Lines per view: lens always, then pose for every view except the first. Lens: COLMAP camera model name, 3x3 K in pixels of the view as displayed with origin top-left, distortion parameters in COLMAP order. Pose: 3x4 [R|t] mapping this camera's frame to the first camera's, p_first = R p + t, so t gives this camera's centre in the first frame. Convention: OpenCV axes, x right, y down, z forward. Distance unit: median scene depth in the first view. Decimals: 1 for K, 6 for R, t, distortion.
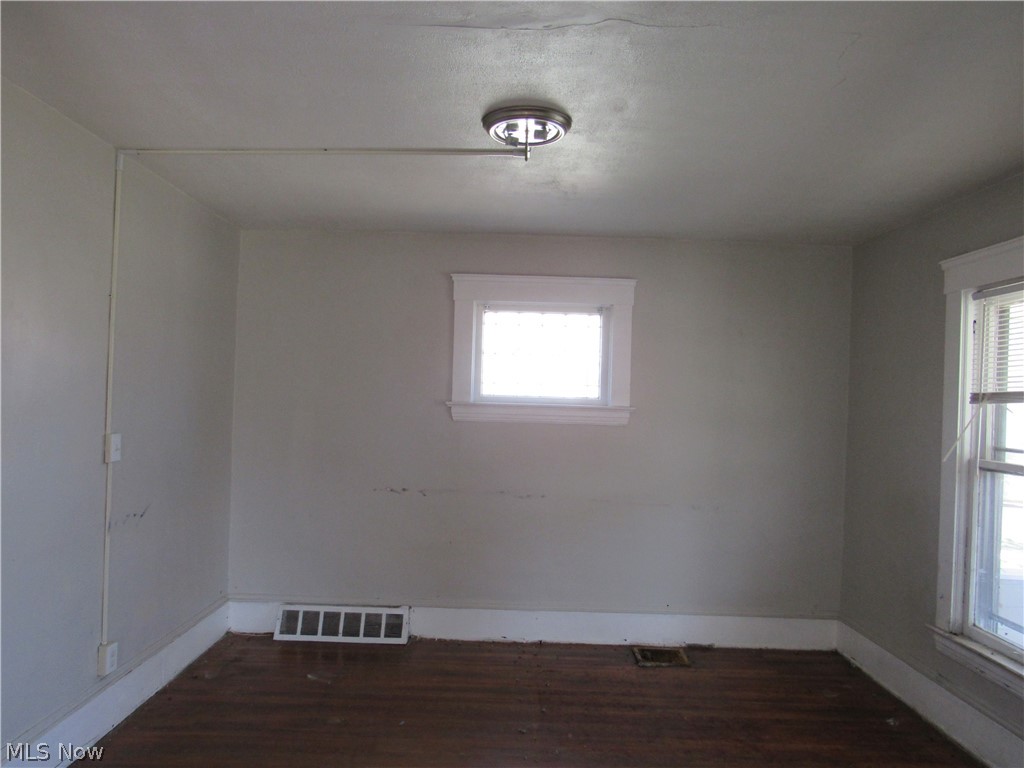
lens RADIAL K [[727.3, 0, 508.5], [0, 727.3, 381.3], [0, 0, 1]] dist [-0.026417, -0.000050]
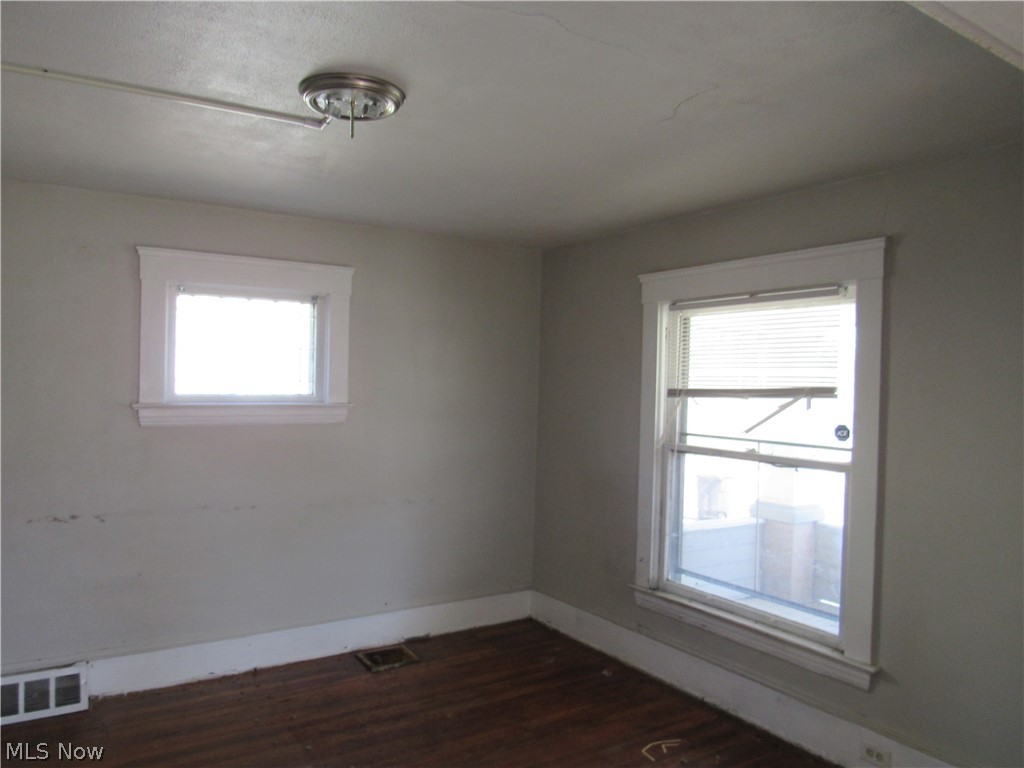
lens RADIAL K [[727.3, 0, 500.9], [0, 727.3, 382.8], [0, 0, 1]] dist [-0.026417, -0.000050]
pose [[0.839280, -0.016540, 0.543448, -0.183794], [-0.003146, 0.999373, 0.035274, -0.025927], [-0.543691, -0.031315, 0.838701, 0.102883]]
